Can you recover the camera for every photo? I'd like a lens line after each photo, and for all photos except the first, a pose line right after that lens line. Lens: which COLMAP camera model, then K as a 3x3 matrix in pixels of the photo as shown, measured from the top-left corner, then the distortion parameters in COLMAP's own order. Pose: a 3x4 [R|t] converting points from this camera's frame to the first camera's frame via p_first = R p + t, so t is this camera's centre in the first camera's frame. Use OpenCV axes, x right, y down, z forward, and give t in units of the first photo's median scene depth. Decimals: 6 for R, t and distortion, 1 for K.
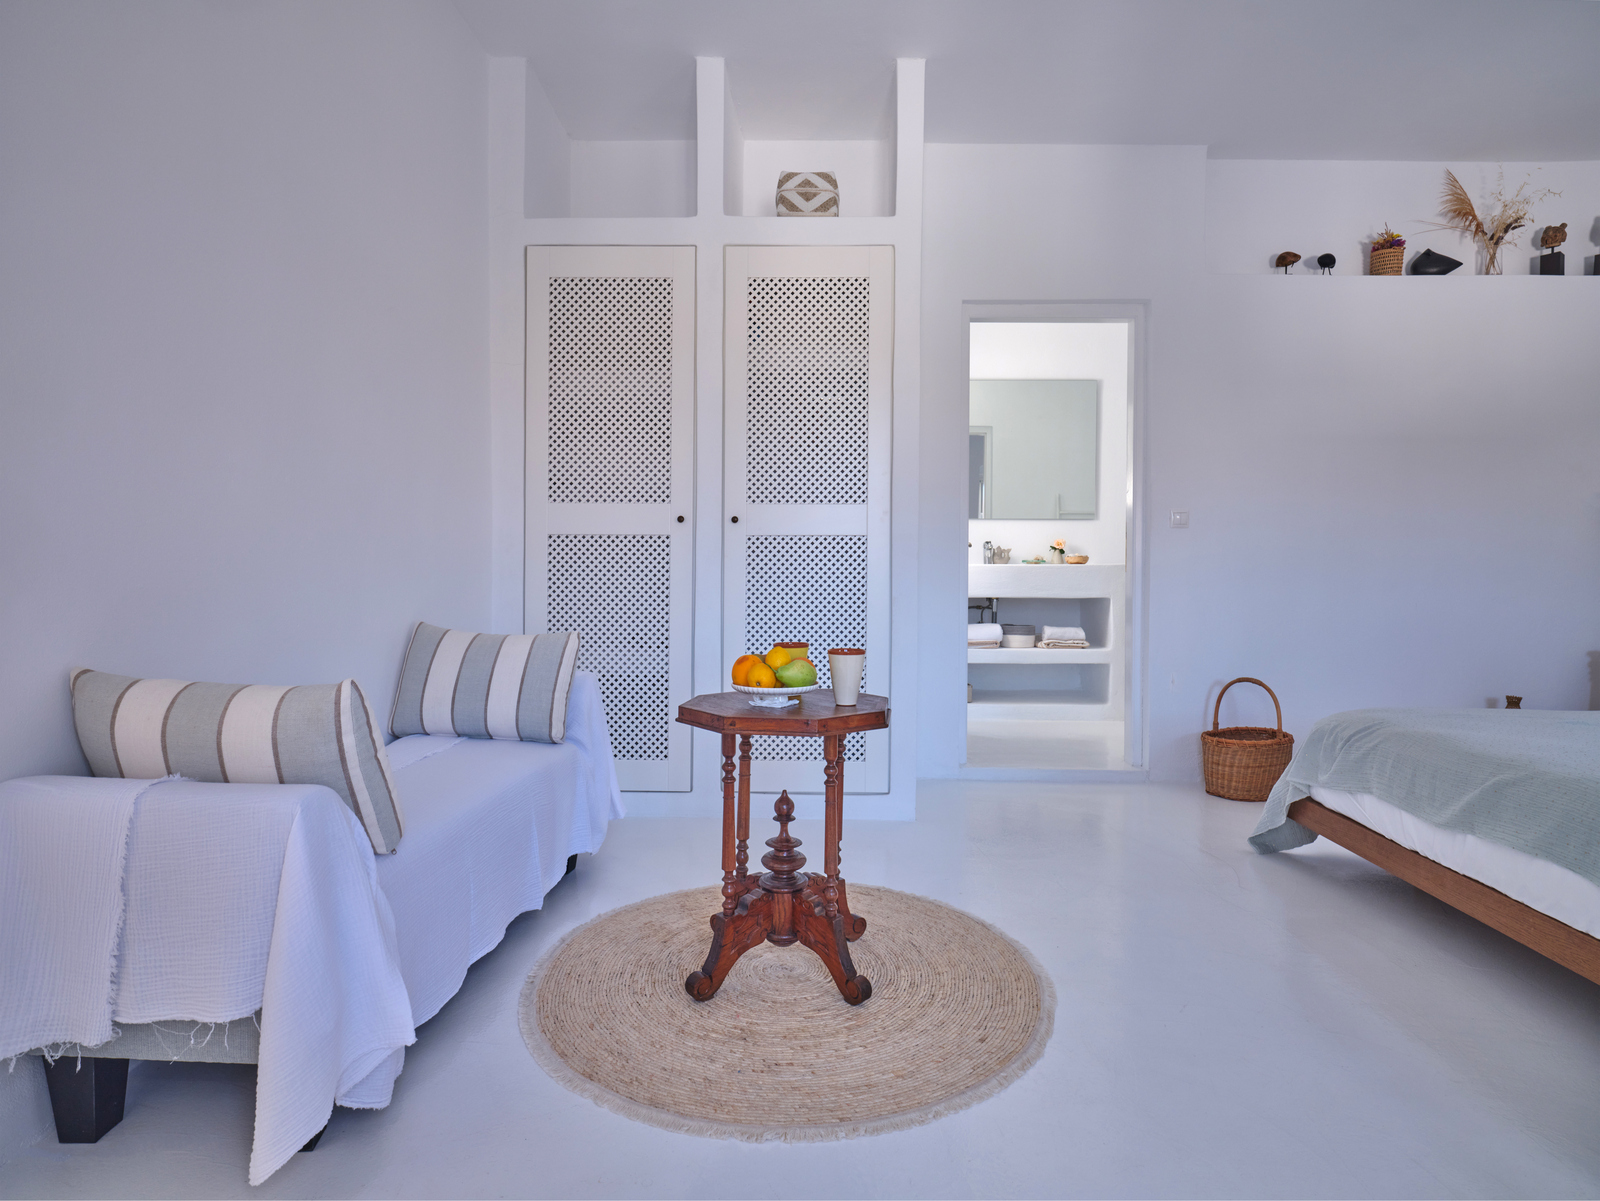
lens RADIAL K [[858.0, 0, 802.3], [0, 858.0, 565.0], [0, 0, 1]] dist [-0.003209, -0.002393]
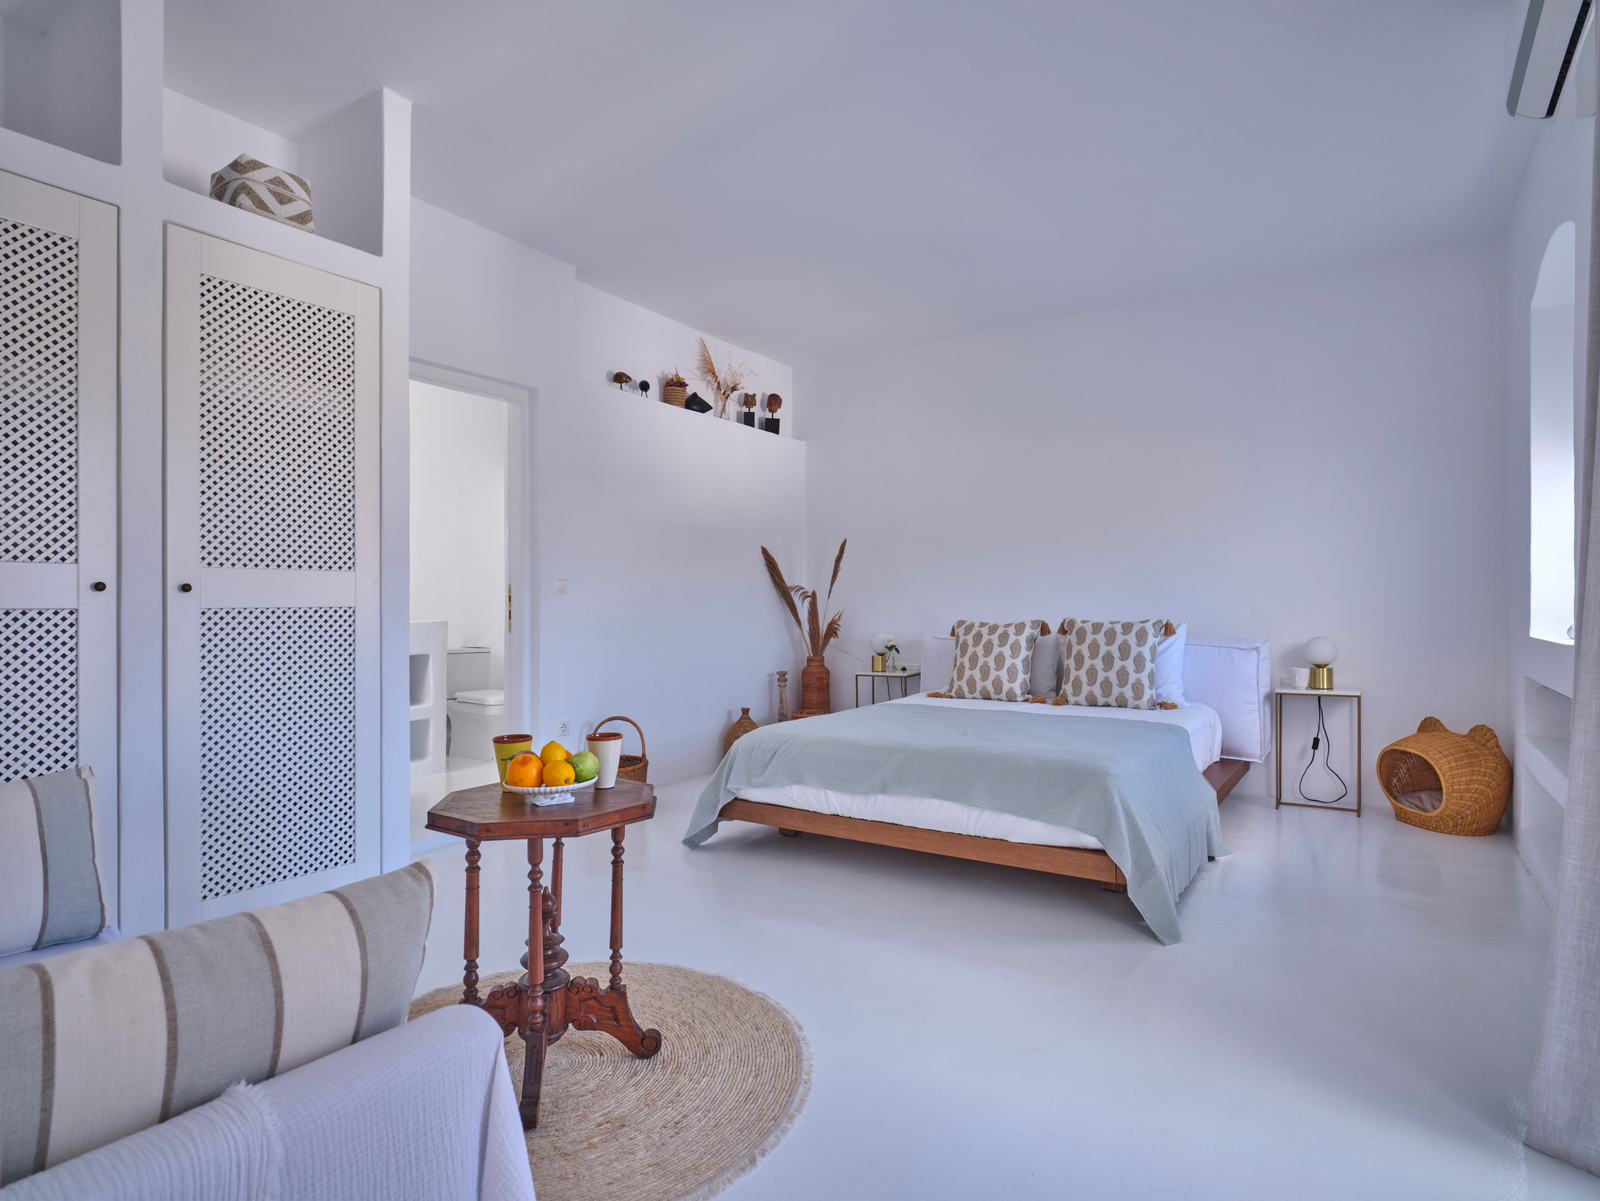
lens RADIAL K [[850.6, 0, 800.0], [0, 850.6, 600.5], [0, 0, 1]] dist [-0.014948, -0.001236]
pose [[0.537790, -0.004515, 0.843067, -0.412336], [0.007247, 0.999973, 0.000732, -0.038163], [-0.843048, 0.005716, 0.537809, 0.141217]]
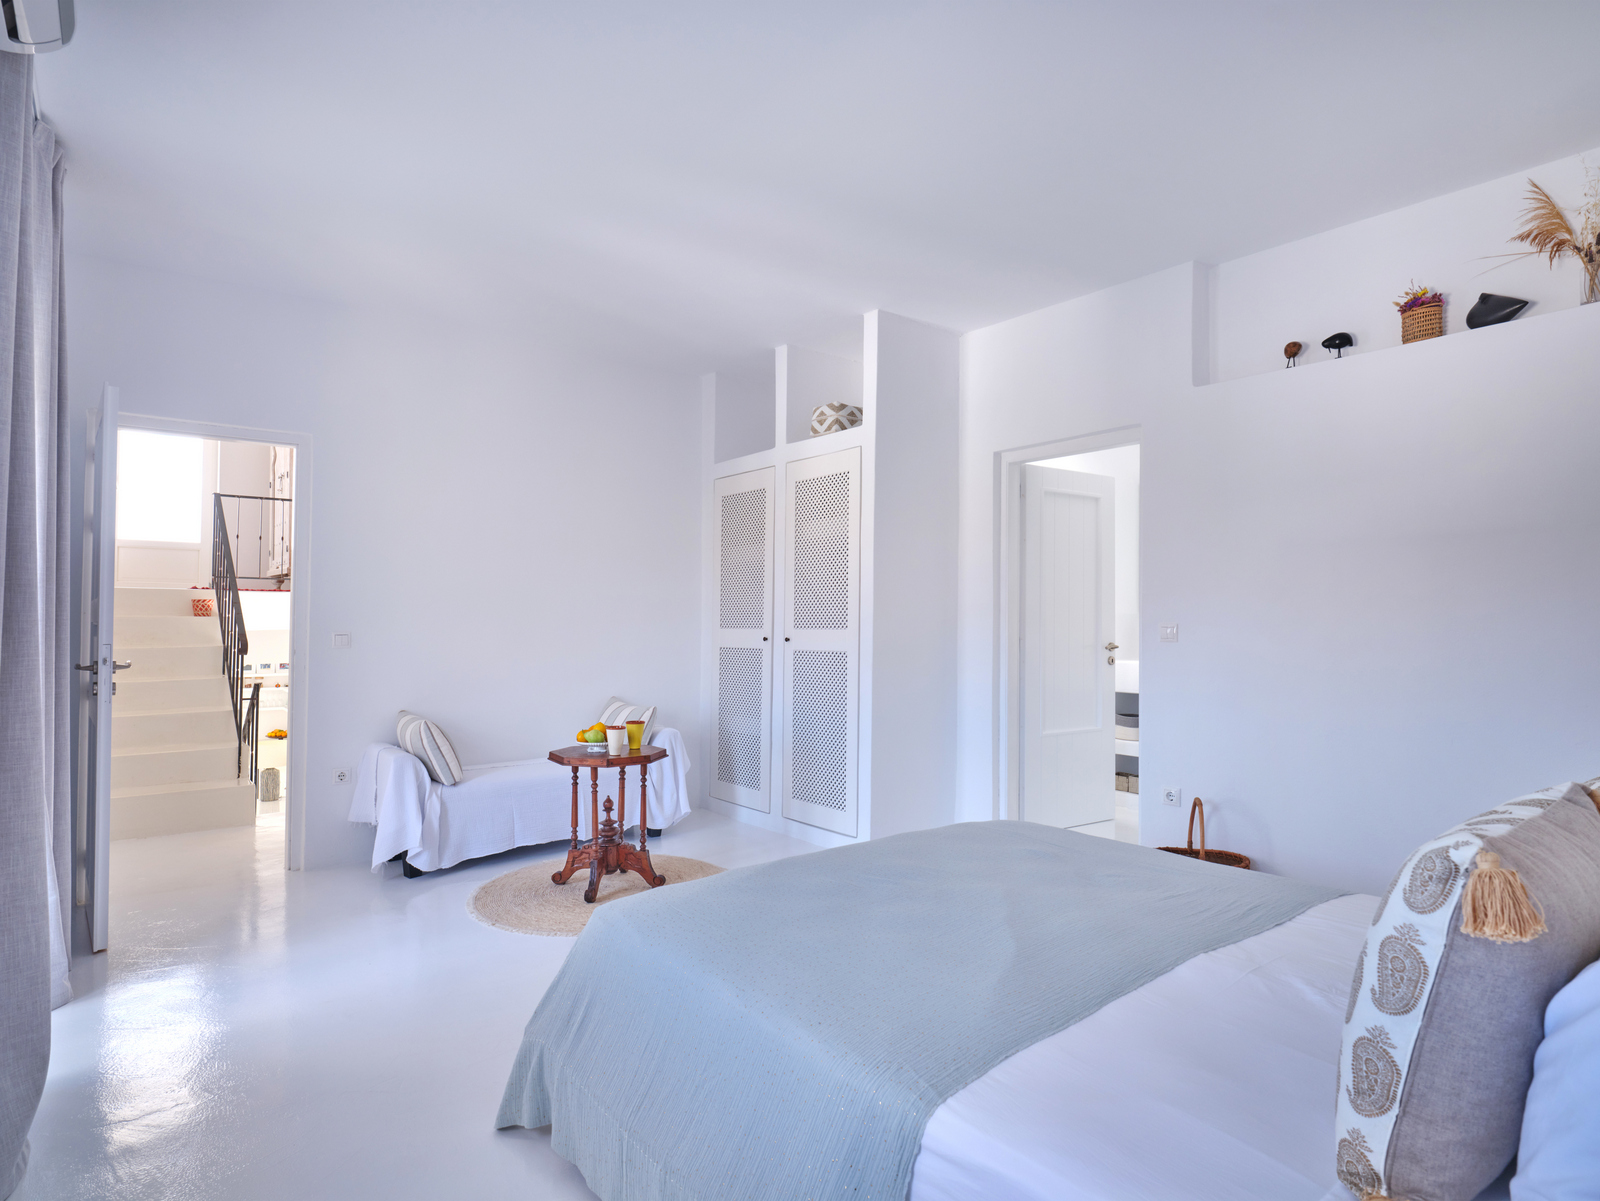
lens RADIAL K [[858.0, 0, 802.3], [0, 858.0, 565.0], [0, 0, 1]] dist [-0.003209, -0.002393]
pose [[0.643740, -0.054358, -0.763311, 1.108030], [-0.002548, 0.997316, -0.073171, -0.073652], [0.765240, 0.049048, 0.641874, 0.030316]]
